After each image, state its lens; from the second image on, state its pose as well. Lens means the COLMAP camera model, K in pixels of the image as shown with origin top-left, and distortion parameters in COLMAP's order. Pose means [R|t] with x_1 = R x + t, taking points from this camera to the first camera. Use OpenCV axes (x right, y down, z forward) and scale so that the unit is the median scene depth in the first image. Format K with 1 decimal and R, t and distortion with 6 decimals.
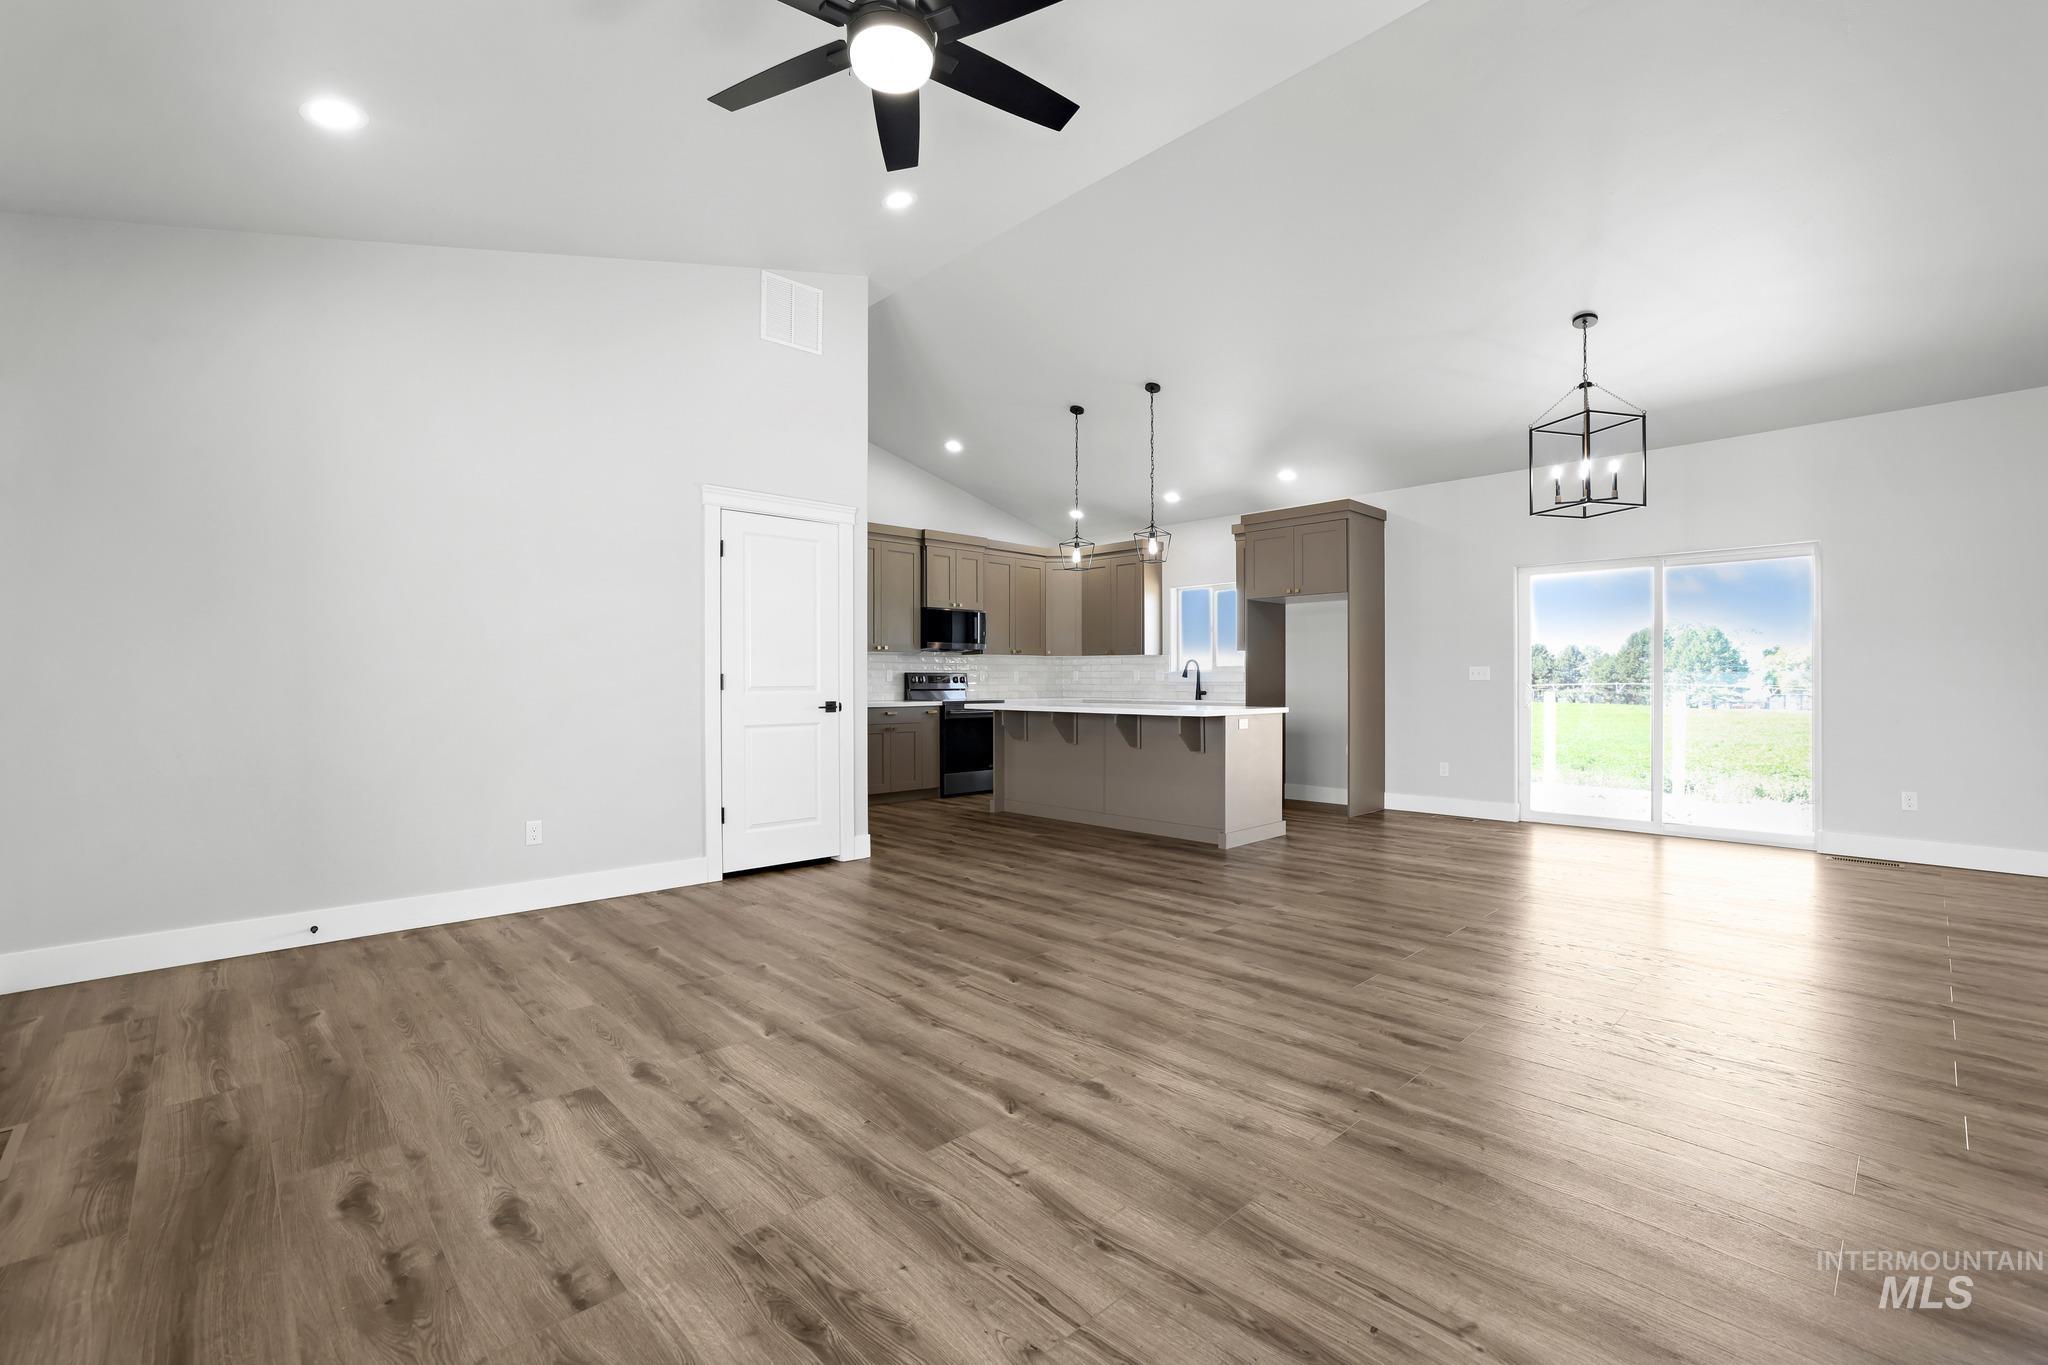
lens RADIAL K [[879.6, 0, 1022.8], [0, 879.6, 671.2], [0, 0, 1]] dist [-0.039782, 0.017206]
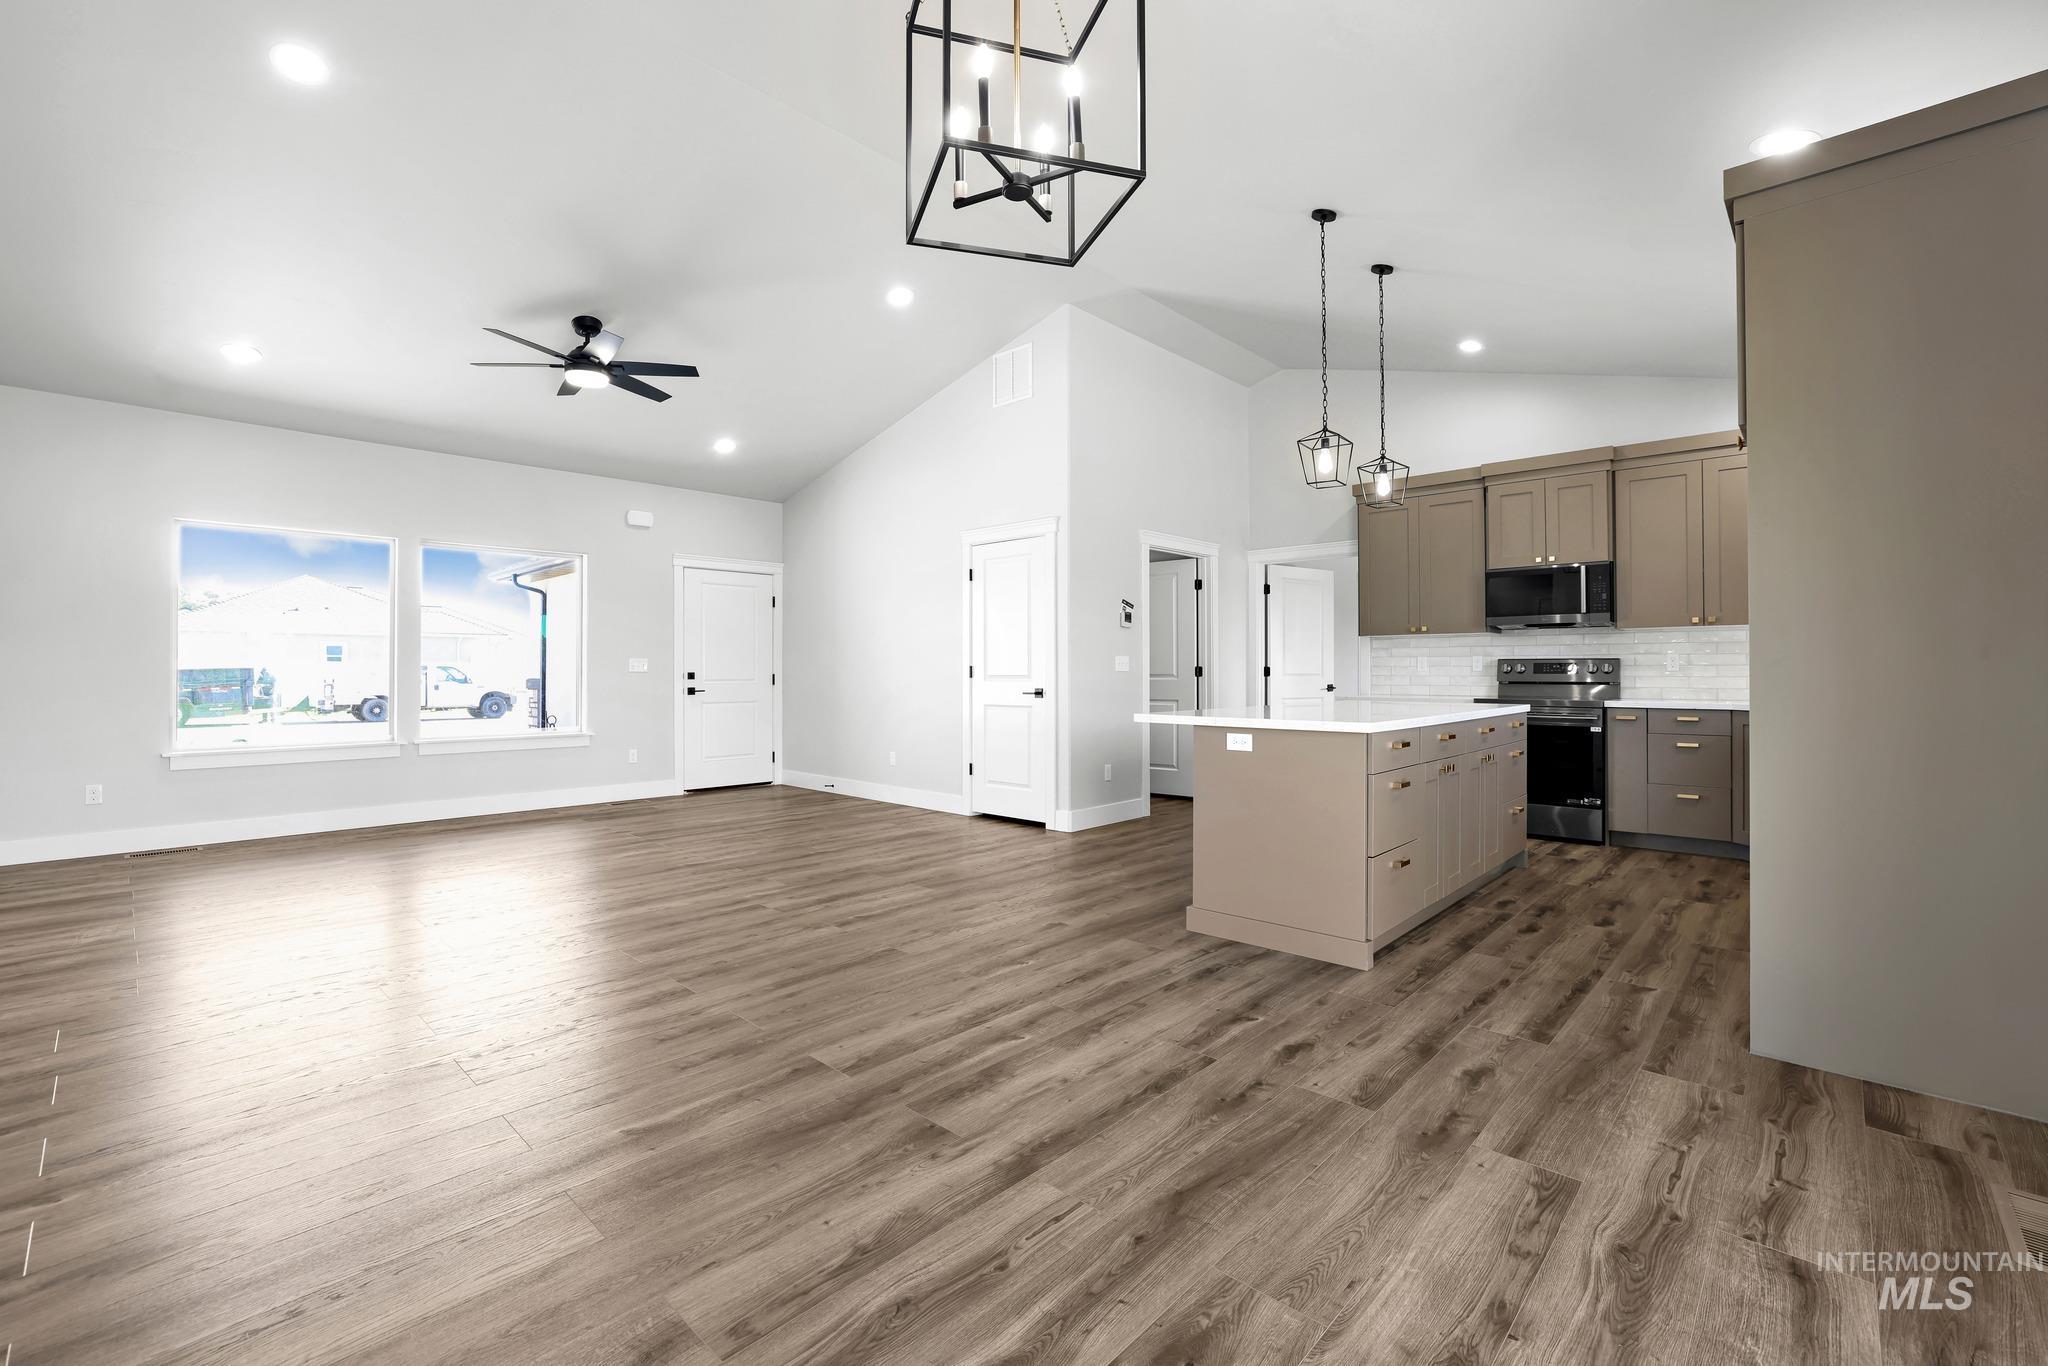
lens RADIAL K [[879.6, 0, 1022.8], [0, 879.6, 671.7], [0, 0, 1]] dist [-0.039782, 0.017206]
pose [[0.052602, 0.001588, -0.998614, 1.547902], [0.012293, 0.999922, 0.002238, 0.014342], [0.998540, -0.012393, 0.052579, 1.498731]]
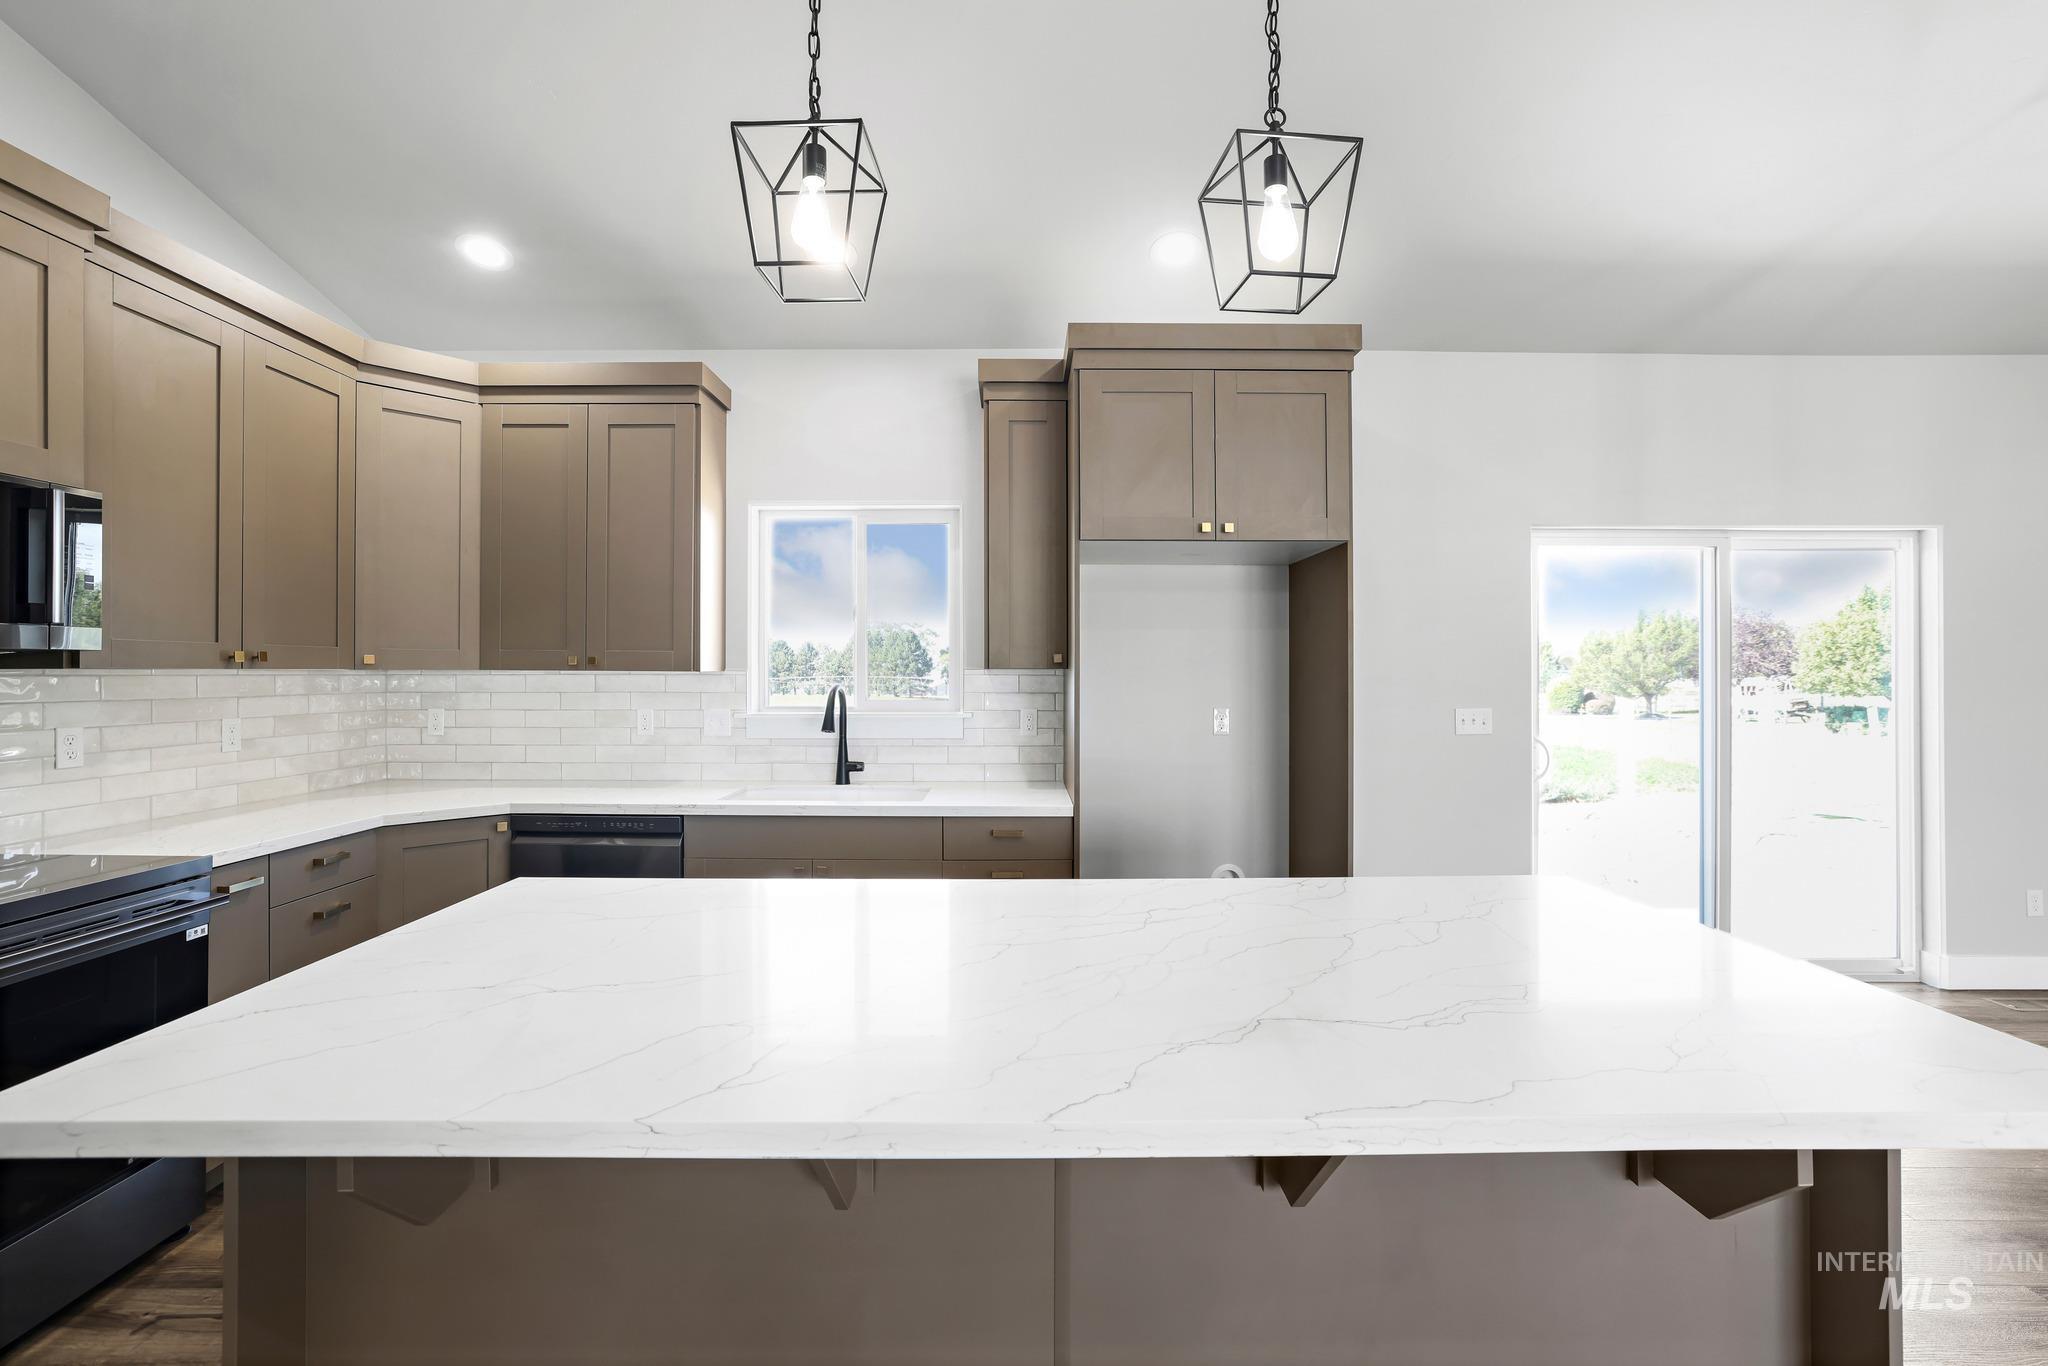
lens RADIAL K [[879.6, 0, 1022.8], [0, 879.6, 671.7], [0, 0, 1]] dist [-0.039782, 0.017206]
pose [[0.686757, 0.001889, 0.726885, -0.108233], [-0.008657, 0.999947, 0.005580, -0.061061], [-0.726836, -0.010125, 0.686736, 1.802867]]
